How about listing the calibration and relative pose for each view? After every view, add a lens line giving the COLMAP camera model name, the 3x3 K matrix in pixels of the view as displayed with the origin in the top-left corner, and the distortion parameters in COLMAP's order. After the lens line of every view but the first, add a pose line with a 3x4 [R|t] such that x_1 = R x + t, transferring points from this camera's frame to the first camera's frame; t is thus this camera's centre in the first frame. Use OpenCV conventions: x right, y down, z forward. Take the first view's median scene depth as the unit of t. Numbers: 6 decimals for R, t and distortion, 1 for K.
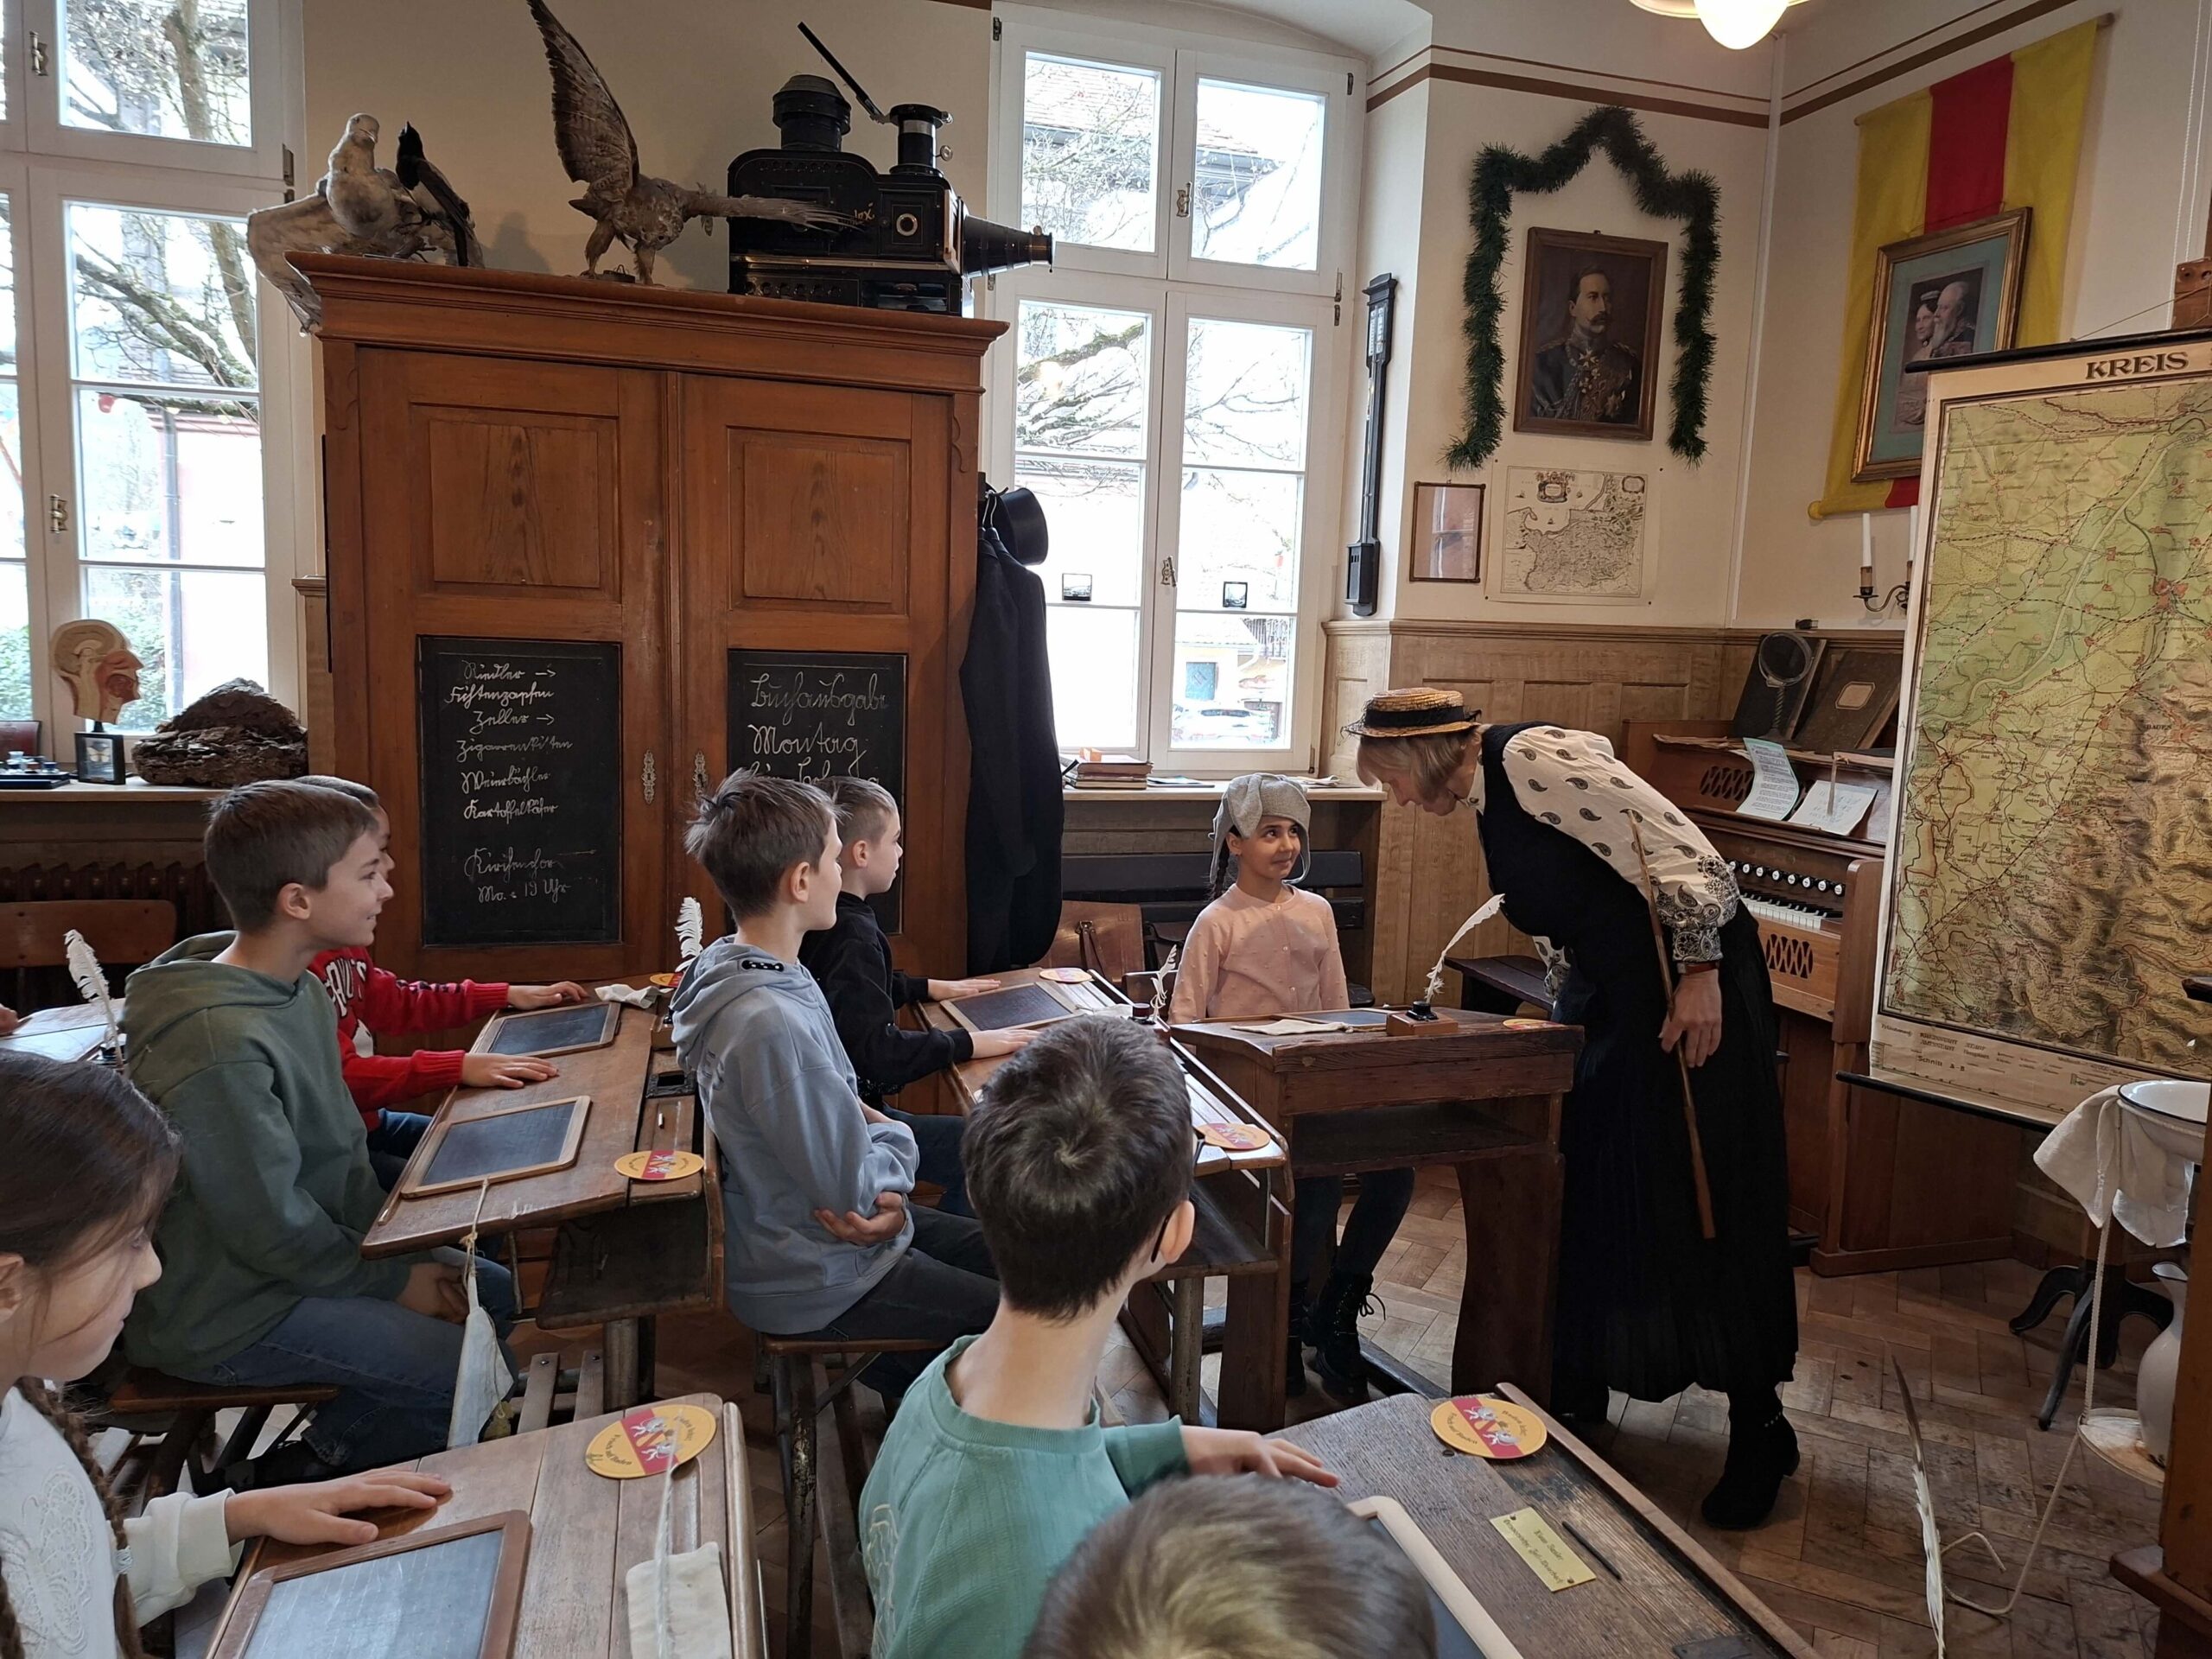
lens RADIAL K [[1523.4, 0, 1149.5], [0, 1523.4, 806.5], [0, 0, 1]] dist [0.084618, -0.086304]
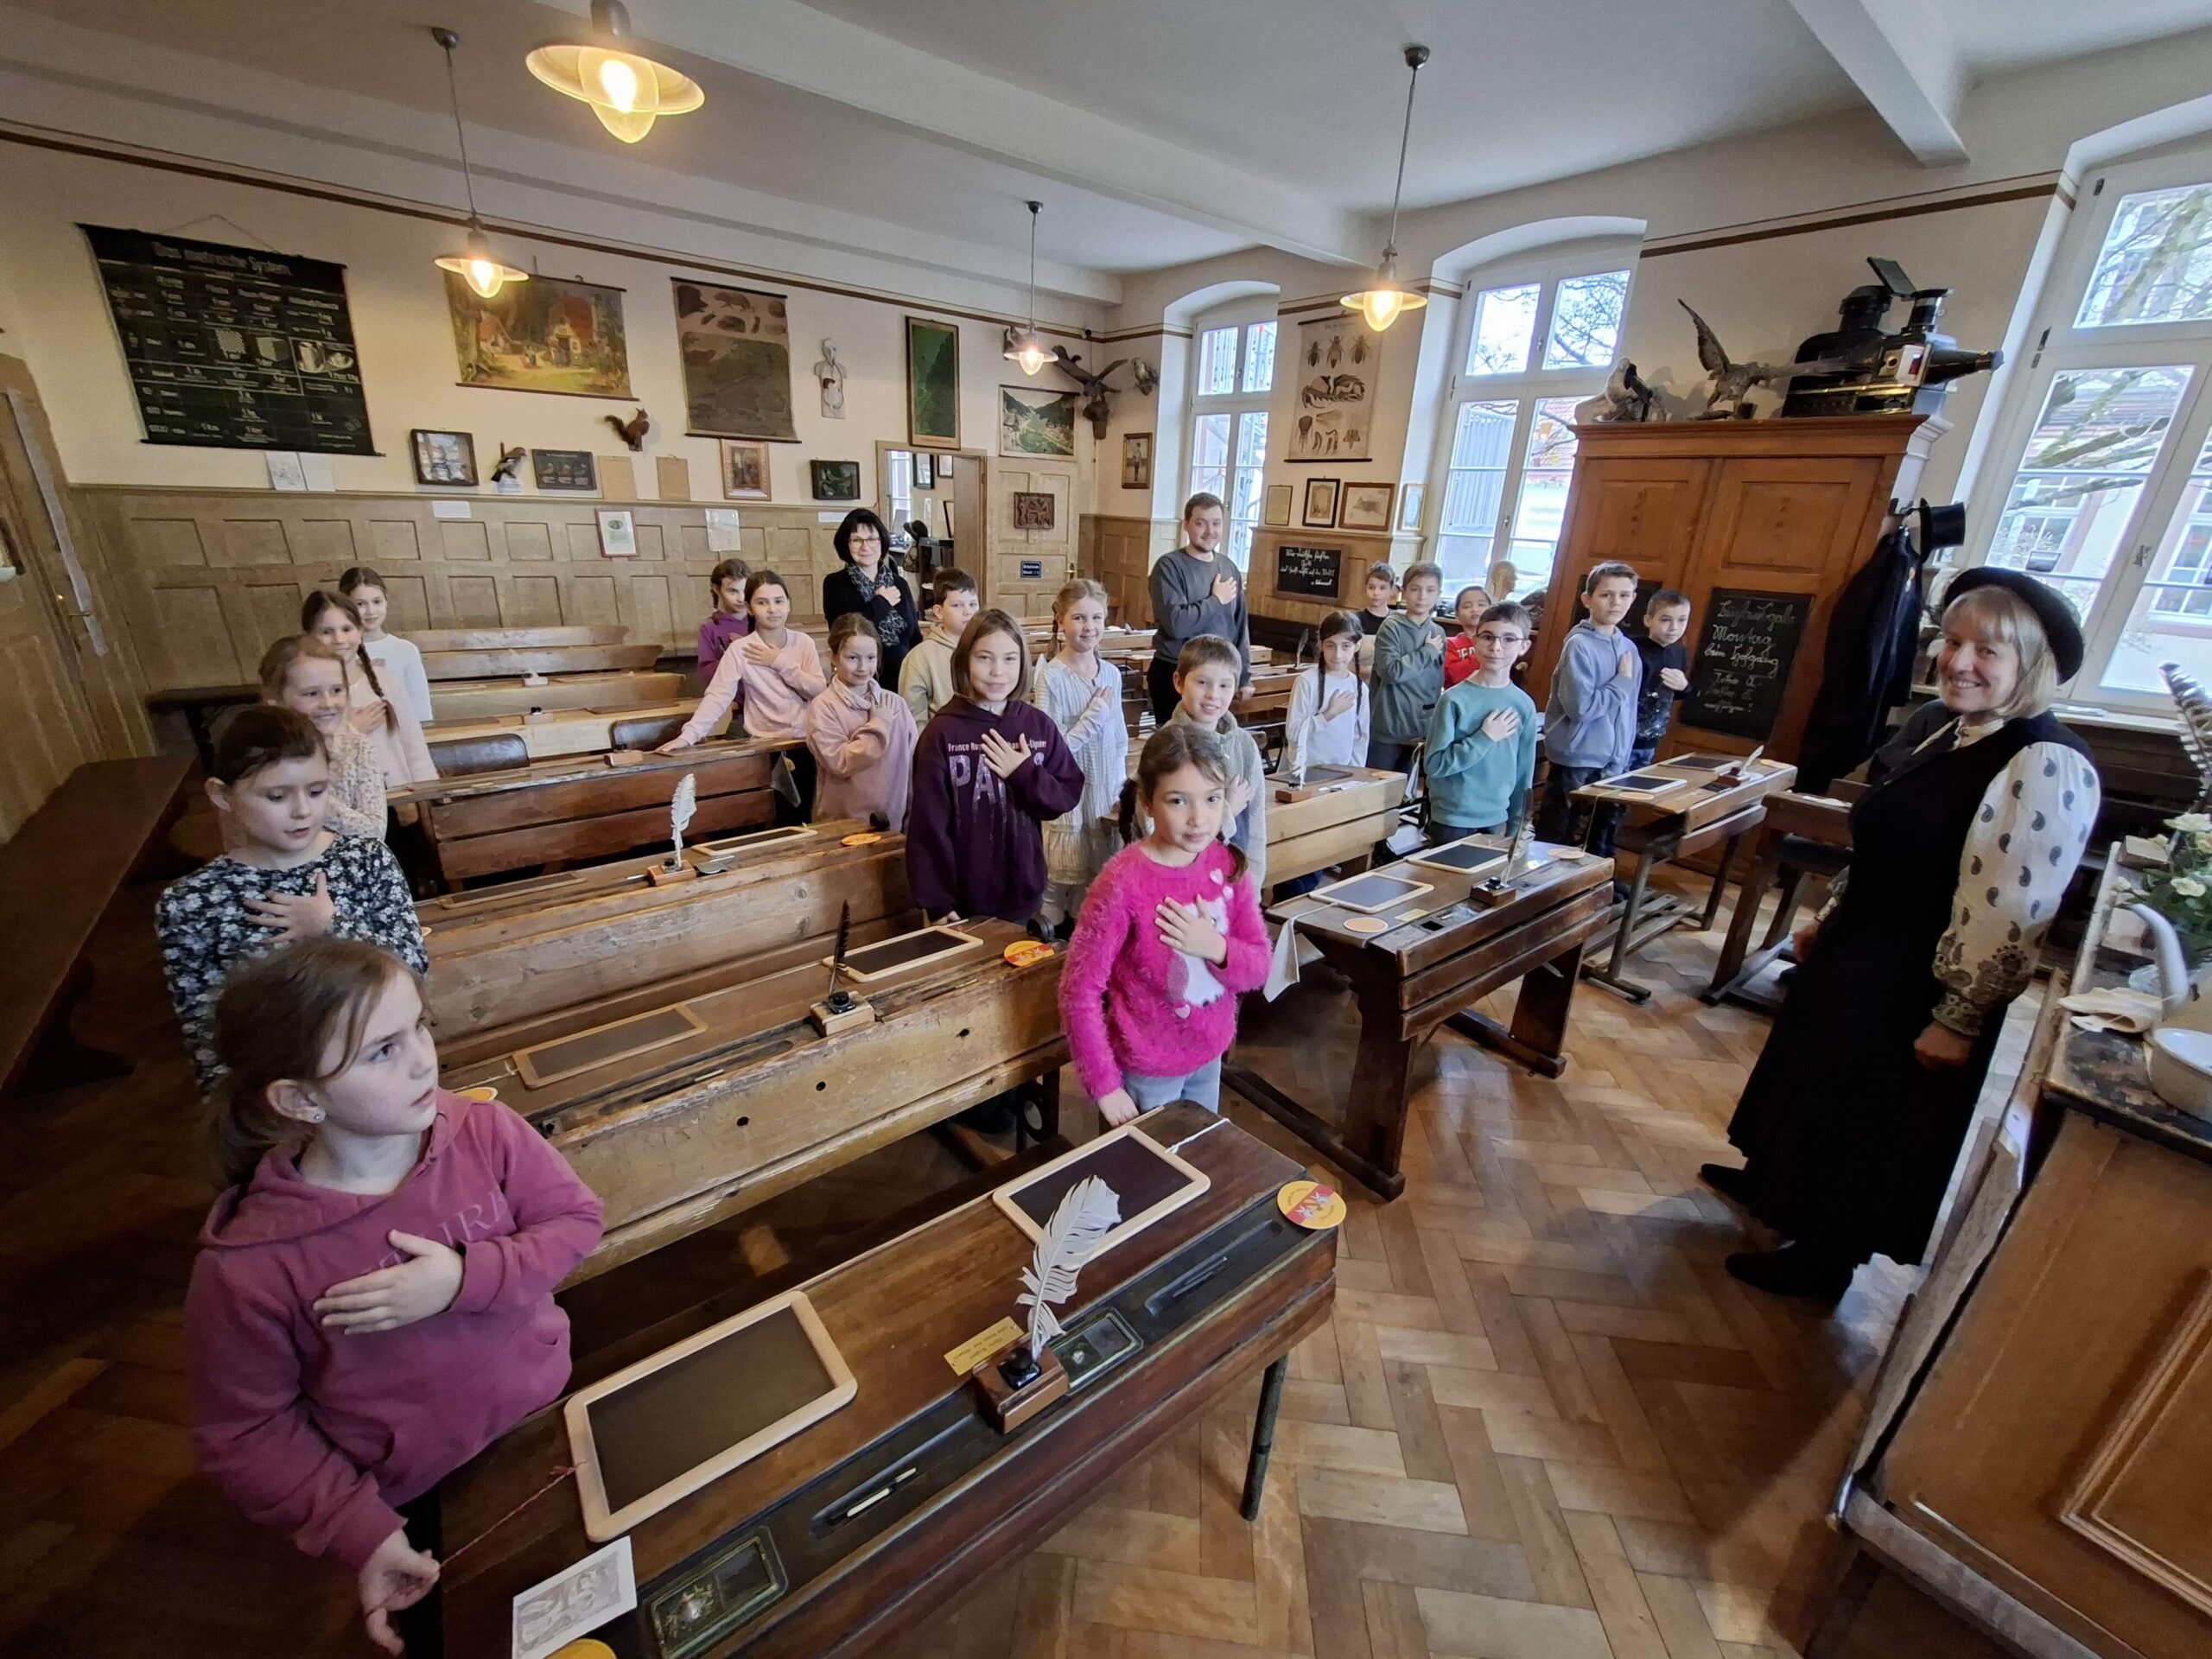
lens RADIAL K [[880.9, 0, 1073.3], [0, 880.9, 787.8], [0, 0, 1]] dist [0.002302, 0.000288]
pose [[0.351635, 0.274895, -0.894866, 0.584730], [-0.143944, 0.960423, 0.238471, 0.001153], [0.925004, 0.044956, 0.377287, -0.285077]]
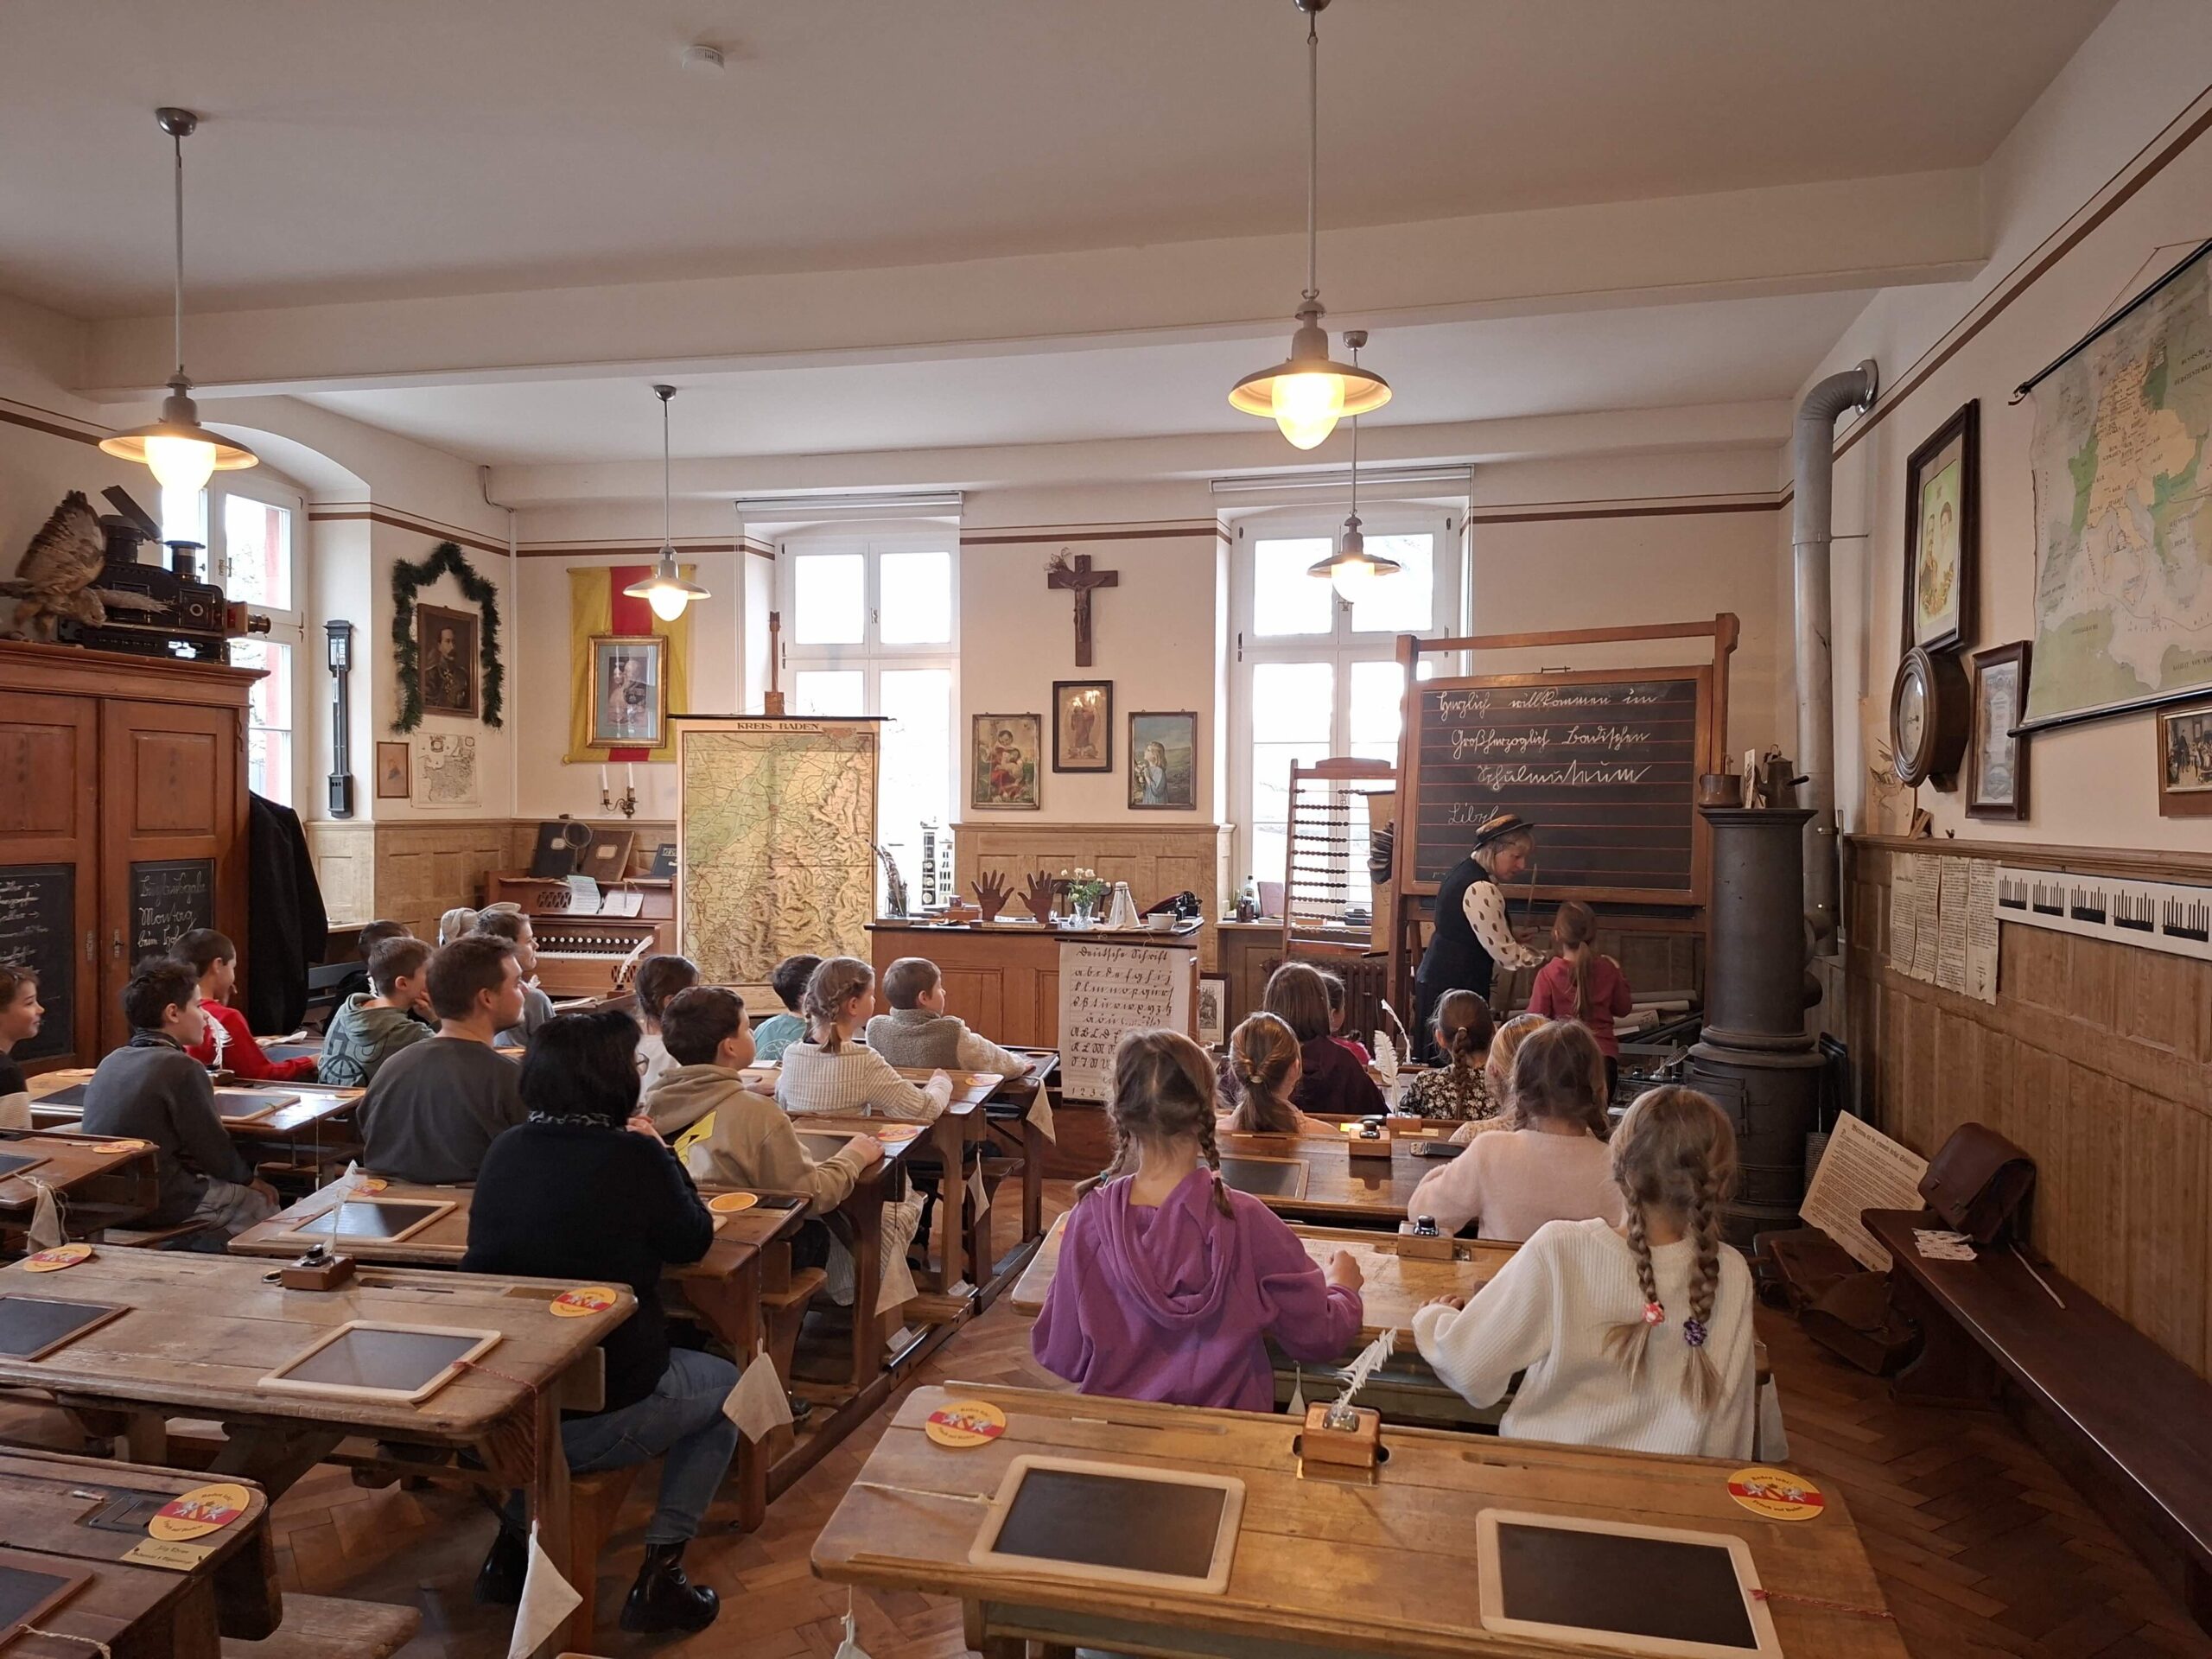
lens RADIAL K [[1523.4, 0, 1098.5], [0, 1523.4, 833.9], [0, 0, 1]] dist [0.084618, -0.086304]
pose [[0.506660, -0.045764, 0.860931, -1.146516], [0.104945, 0.994438, -0.008900, -0.009501], [-0.855735, 0.094860, 0.508645, -0.713265]]
